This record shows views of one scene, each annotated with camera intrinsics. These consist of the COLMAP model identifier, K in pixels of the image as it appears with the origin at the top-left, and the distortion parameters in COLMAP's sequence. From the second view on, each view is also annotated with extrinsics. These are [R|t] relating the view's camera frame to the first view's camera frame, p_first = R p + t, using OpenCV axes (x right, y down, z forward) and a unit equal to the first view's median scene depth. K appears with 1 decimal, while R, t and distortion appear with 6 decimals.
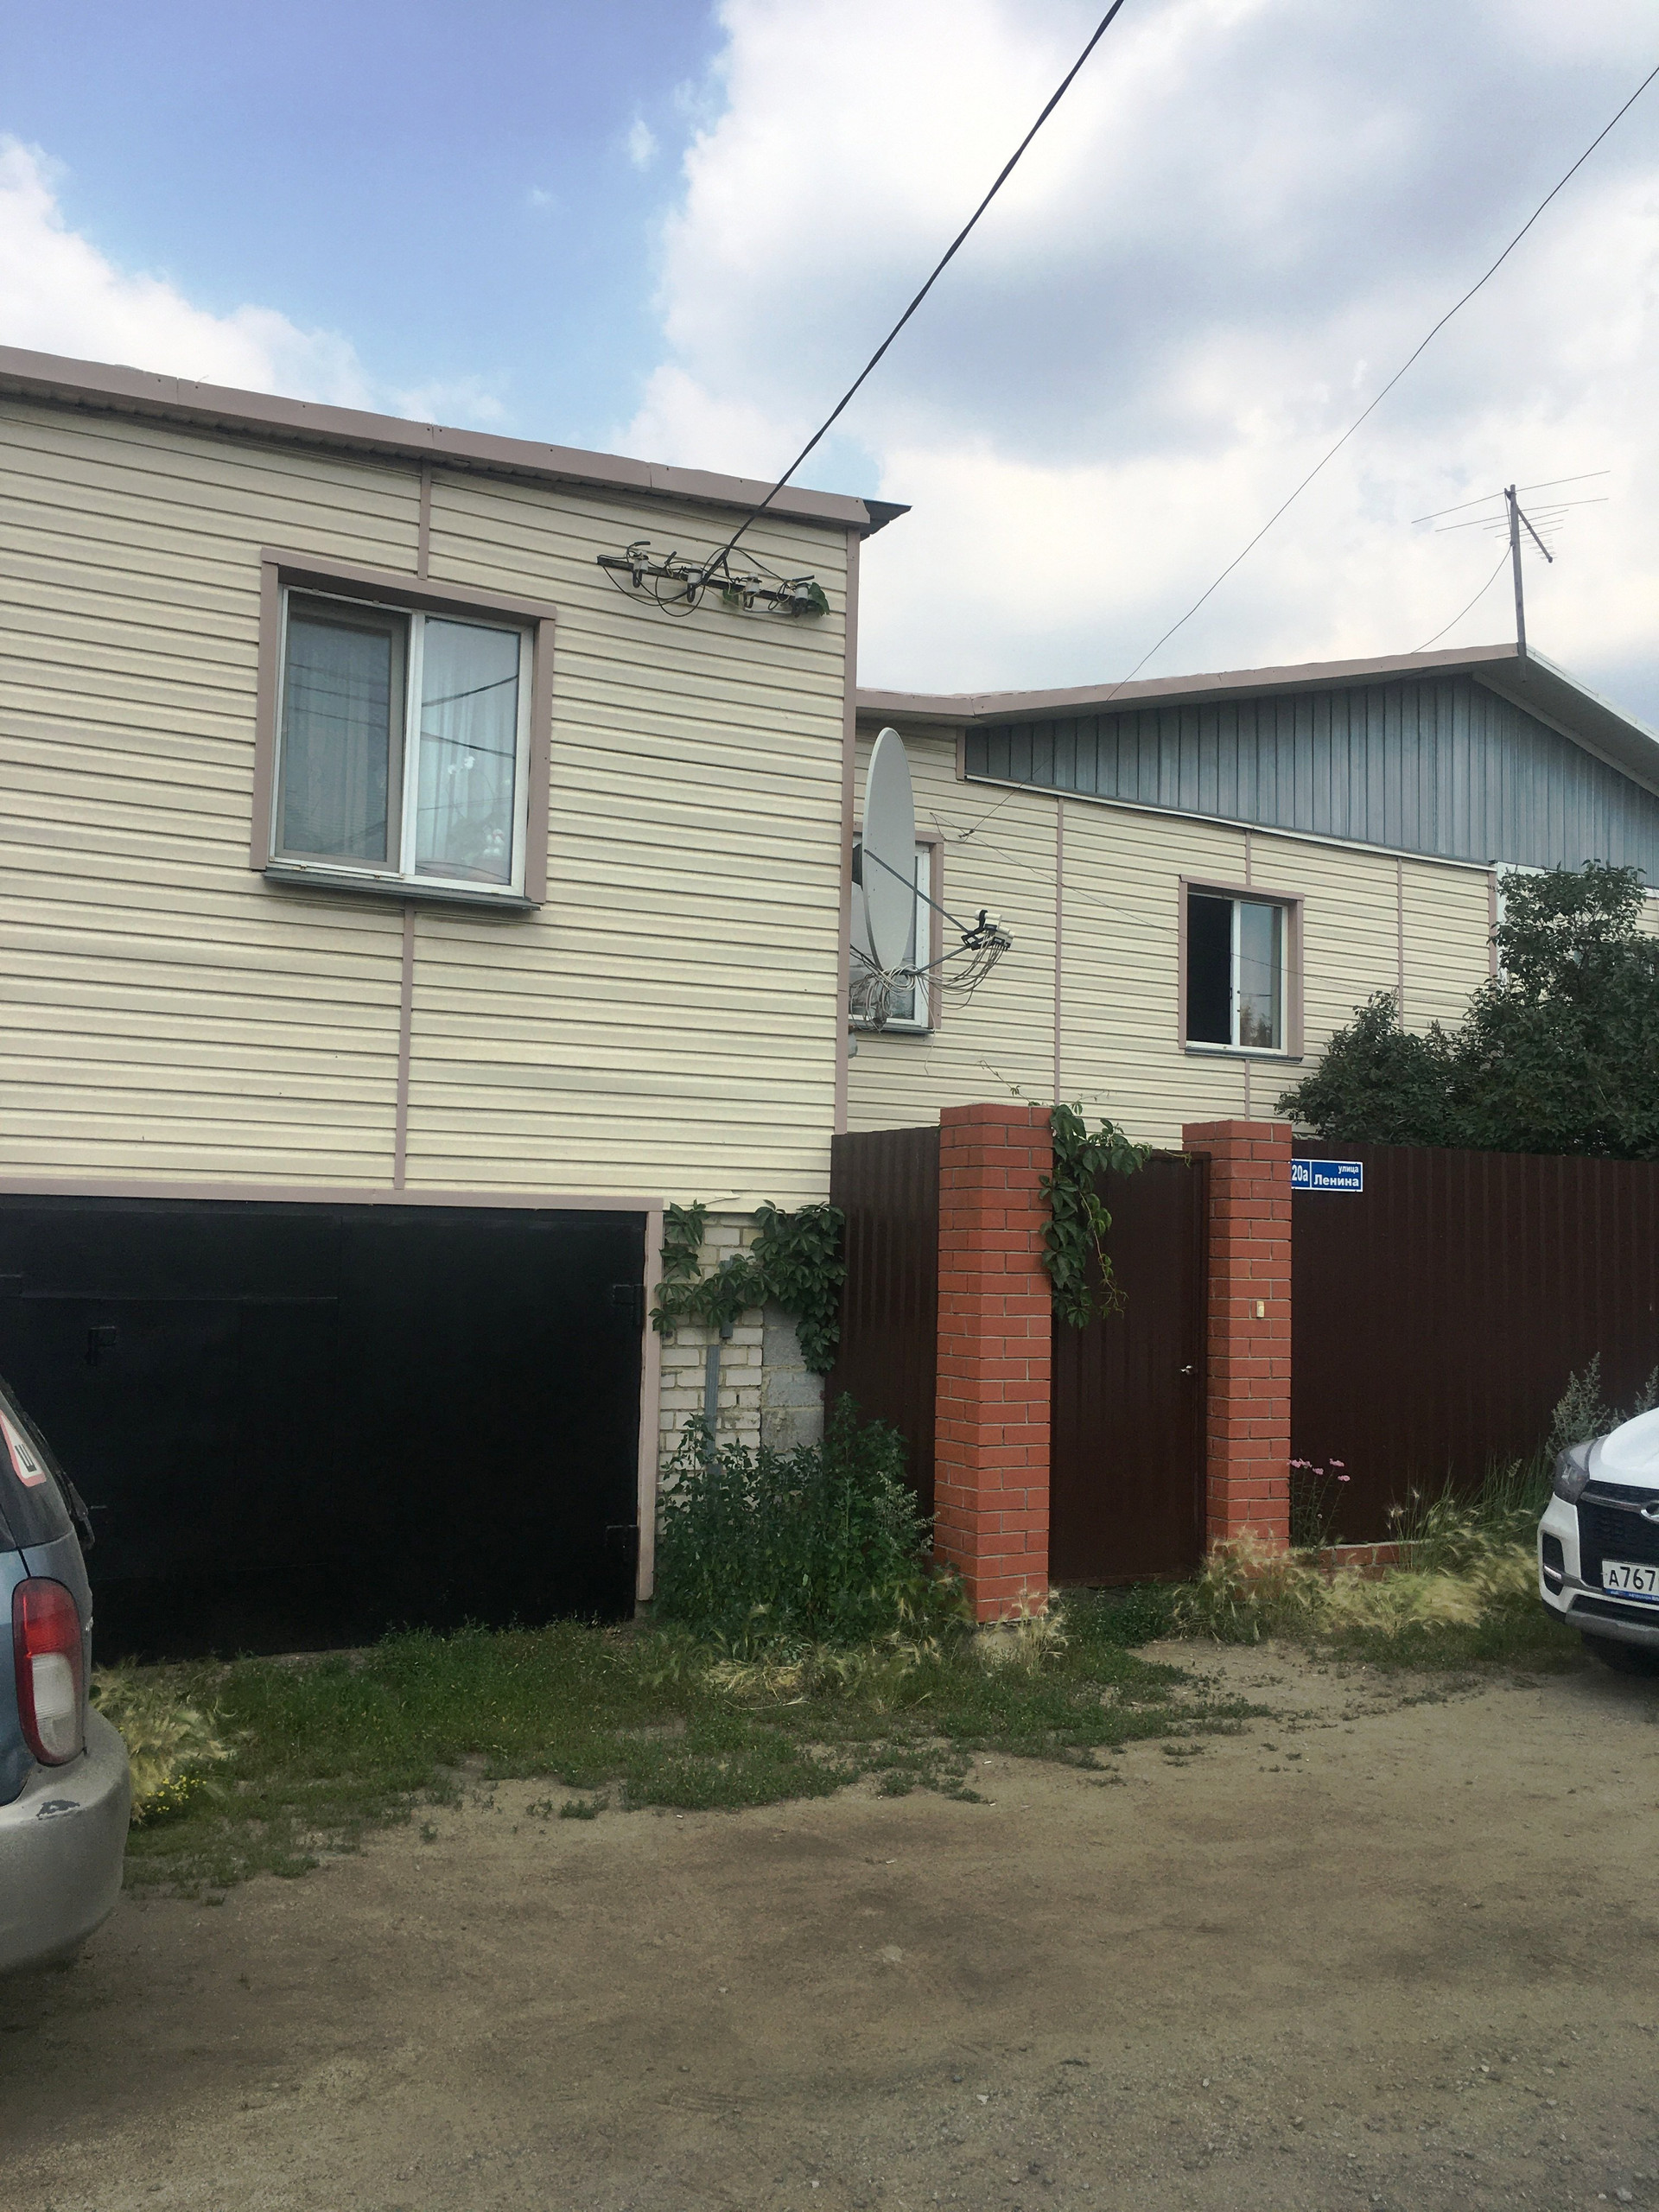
lens RADIAL K [[1893.9, 0, 827.8], [0, 1893.9, 1101.2], [0, 0, 1]] dist [0.070615, -0.090333]
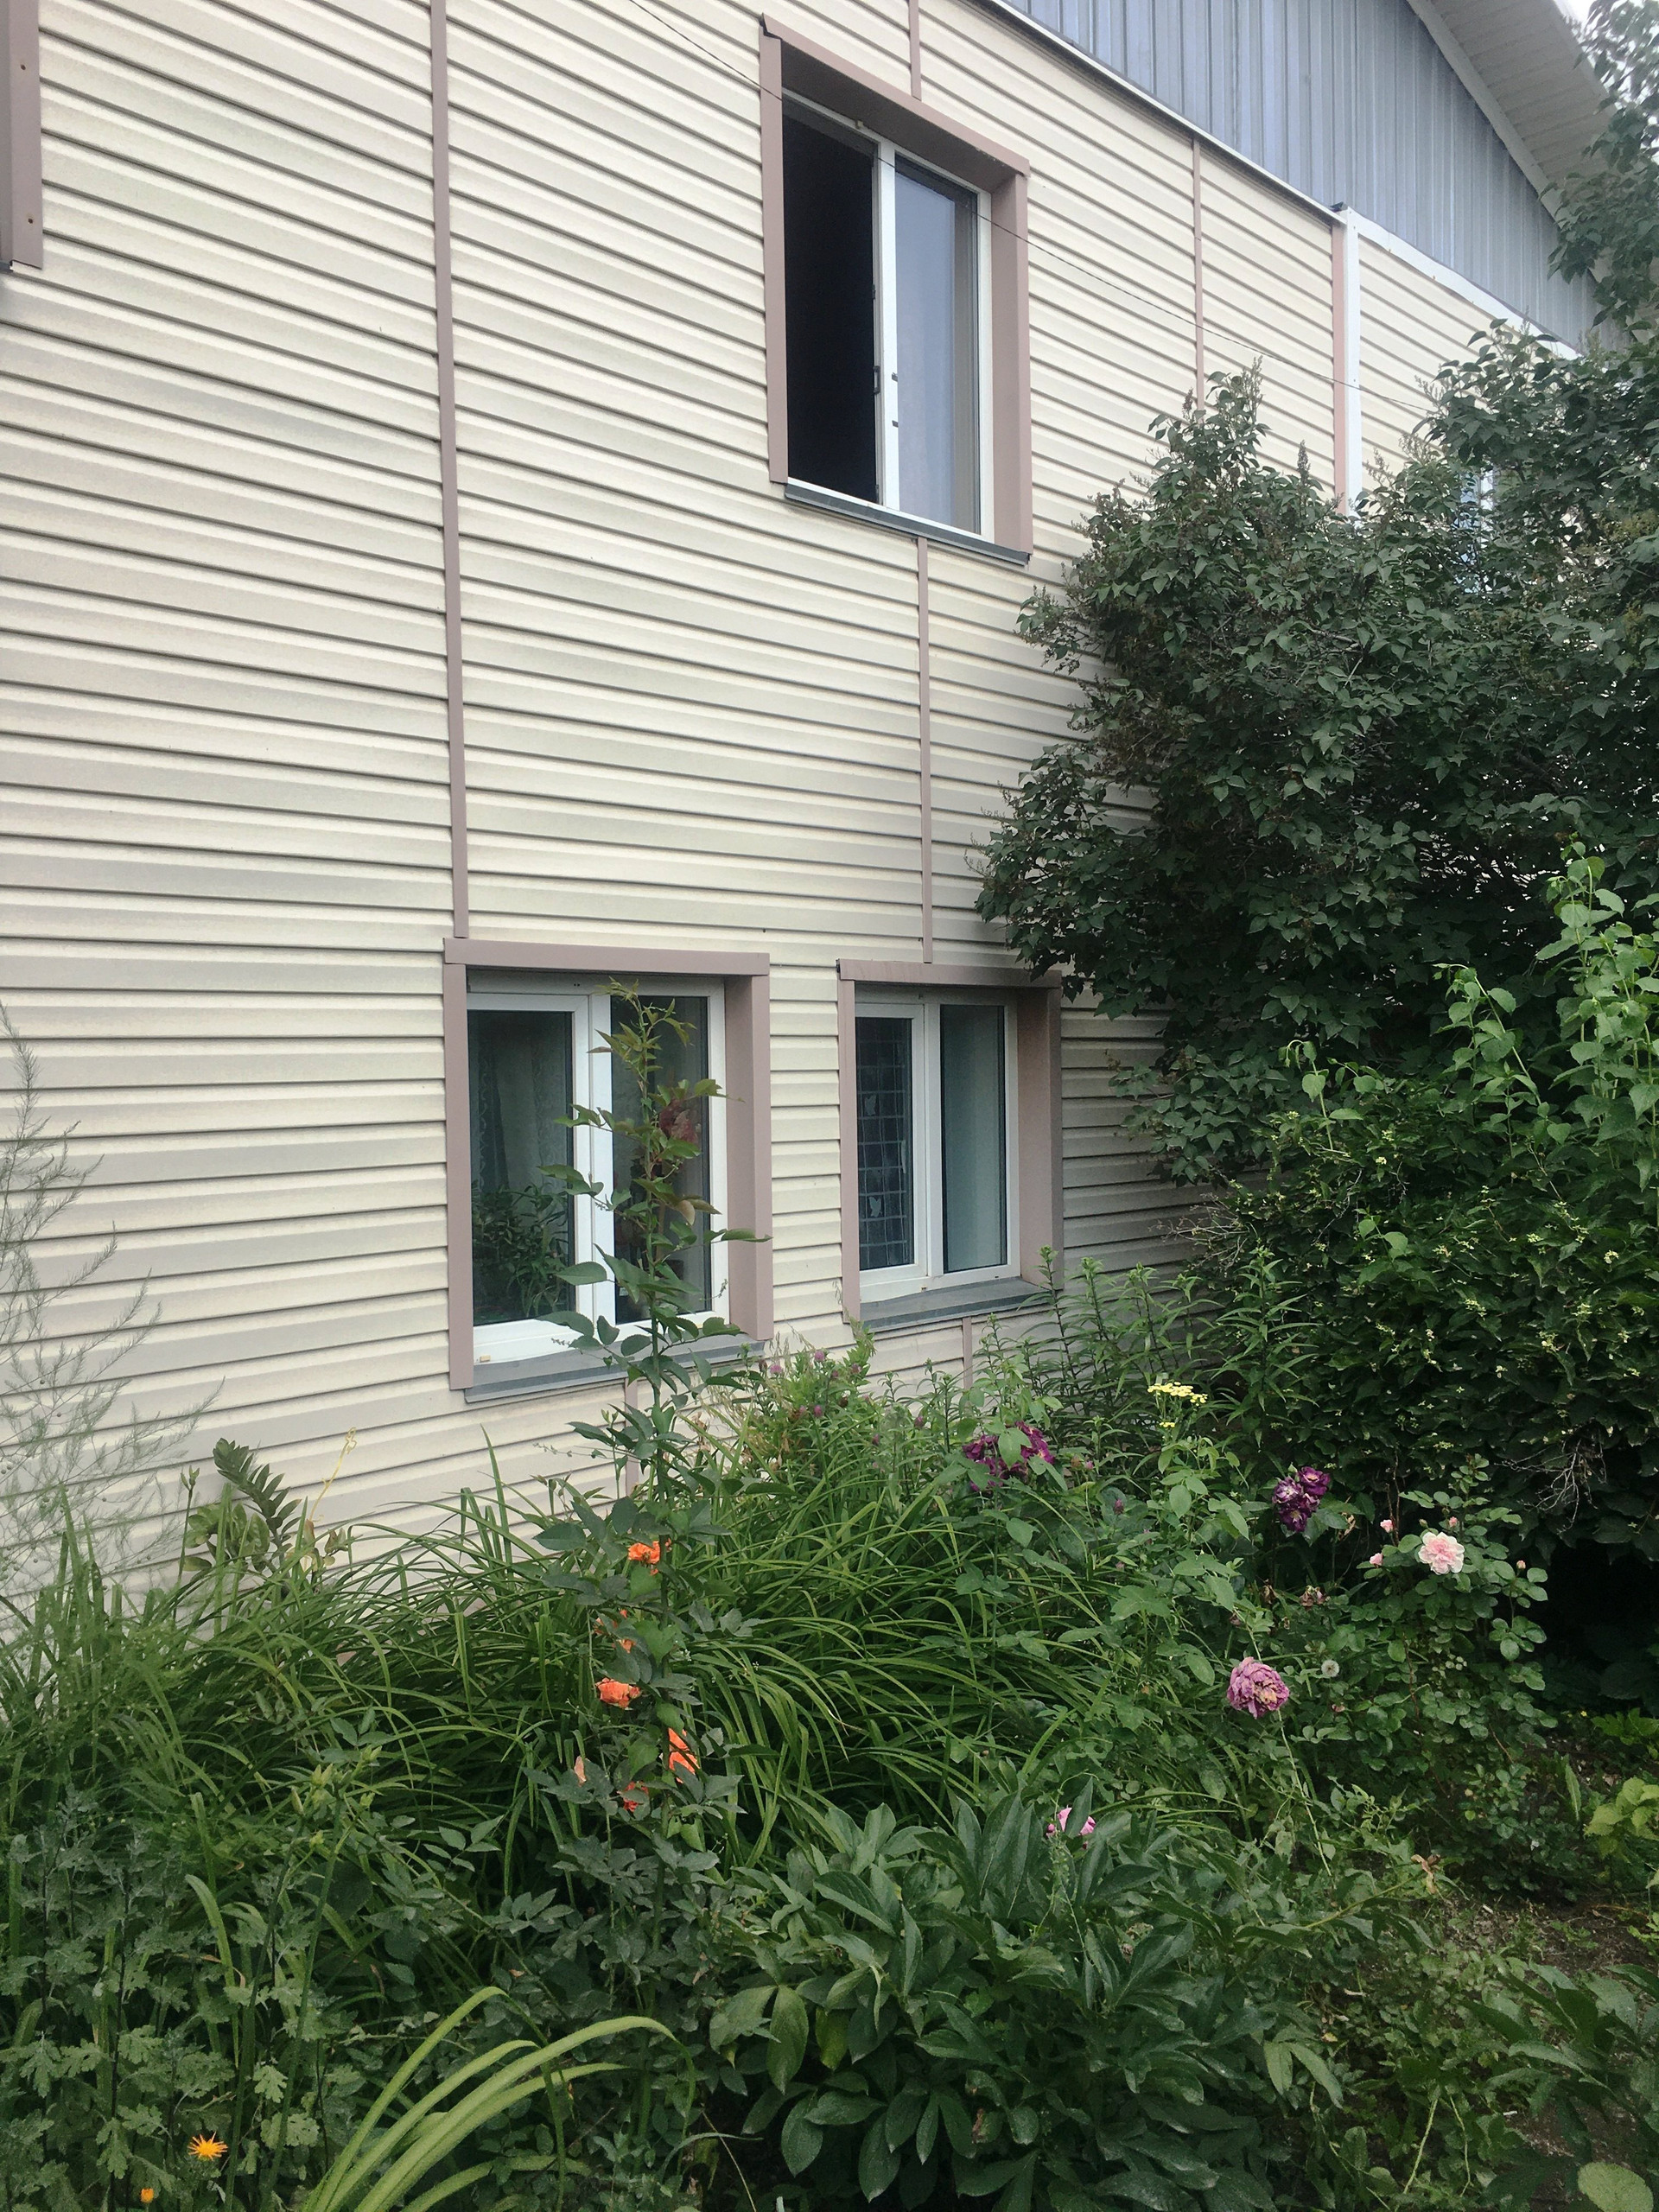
lens RADIAL K [[1893.9, 0, 827.8], [0, 1893.9, 1101.2], [0, 0, 1]] dist [0.070615, -0.090333]
pose [[0.951718, -0.036943, 0.304743, 0.068674], [0.006311, 0.994877, 0.100896, 0.058342], [-0.306909, -0.094101, 0.947075, 0.593172]]
